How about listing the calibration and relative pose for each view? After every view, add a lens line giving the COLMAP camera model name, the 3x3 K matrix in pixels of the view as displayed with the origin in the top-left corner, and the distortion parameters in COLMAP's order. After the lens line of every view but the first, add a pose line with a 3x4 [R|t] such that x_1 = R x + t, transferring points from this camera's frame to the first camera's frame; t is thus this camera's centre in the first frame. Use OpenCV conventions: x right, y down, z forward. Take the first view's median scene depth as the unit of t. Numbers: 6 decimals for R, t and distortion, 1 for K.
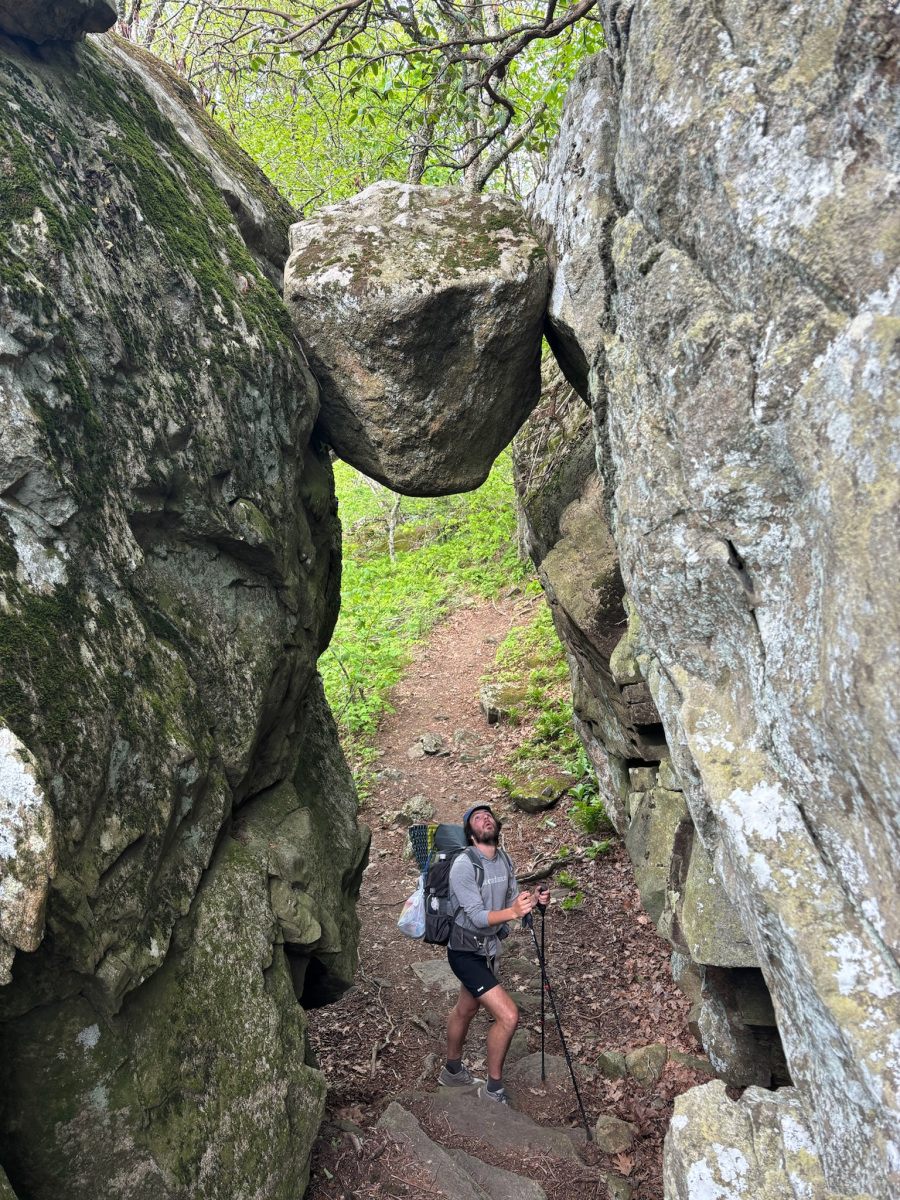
lens RADIAL K [[886.7, 0, 447.3], [0, 886.7, 607.4], [0, 0, 1]] dist [0.077100, -0.083522]
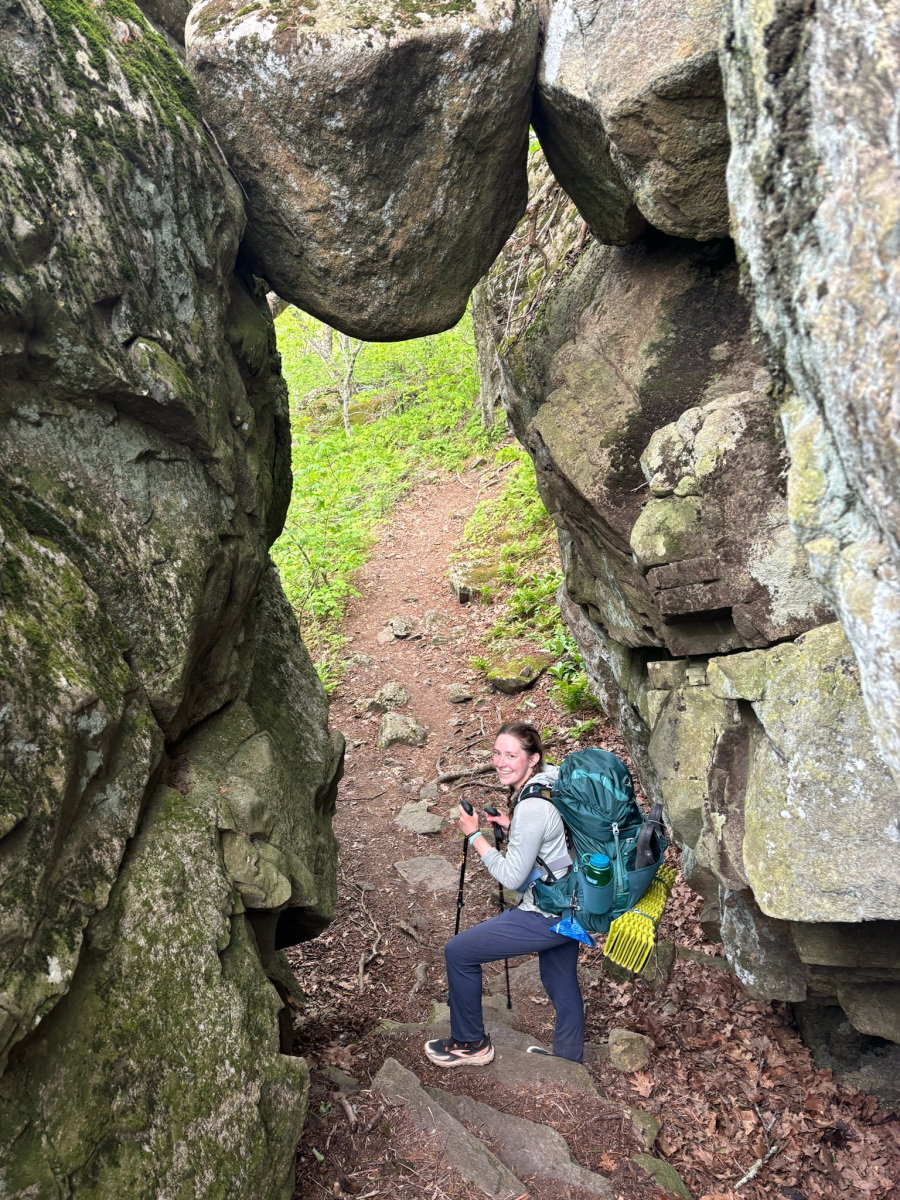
lens RADIAL K [[886.6, 0, 431.9], [0, 886.6, 606.8], [0, 0, 1]] dist [0.083391, -0.091587]
pose [[0.998671, -0.046560, 0.022089, -0.017120], [0.043050, 0.989353, 0.139020, 0.002864], [-0.028327, -0.137884, 0.990043, 0.197520]]
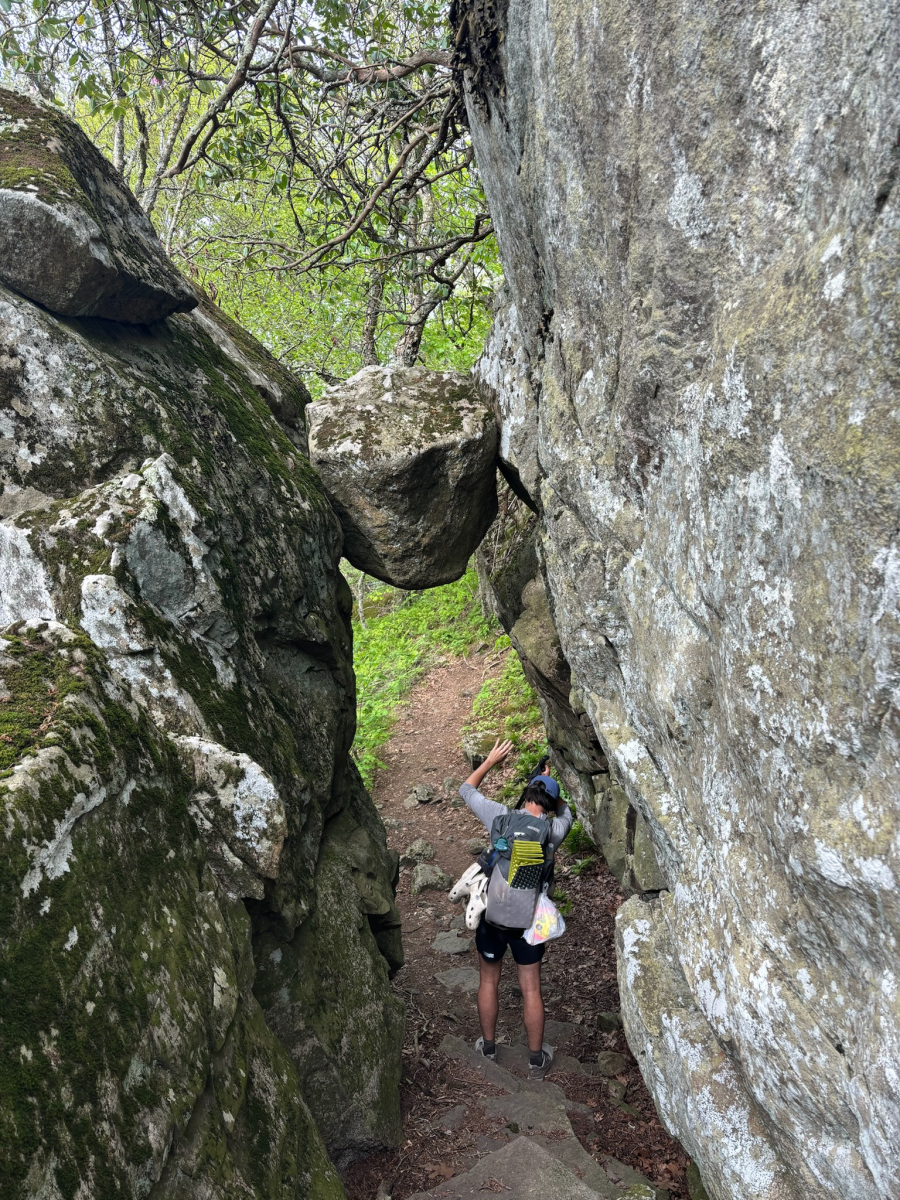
lens RADIAL K [[879.3, 0, 449.7], [0, 879.3, 607.6], [0, 0, 1]] dist [0.160485, -0.348804]
pose [[0.994366, -0.094673, 0.047678, -0.057541], [0.097555, 0.993281, -0.062251, -0.013461], [-0.041465, 0.066551, 0.996921, -0.391968]]
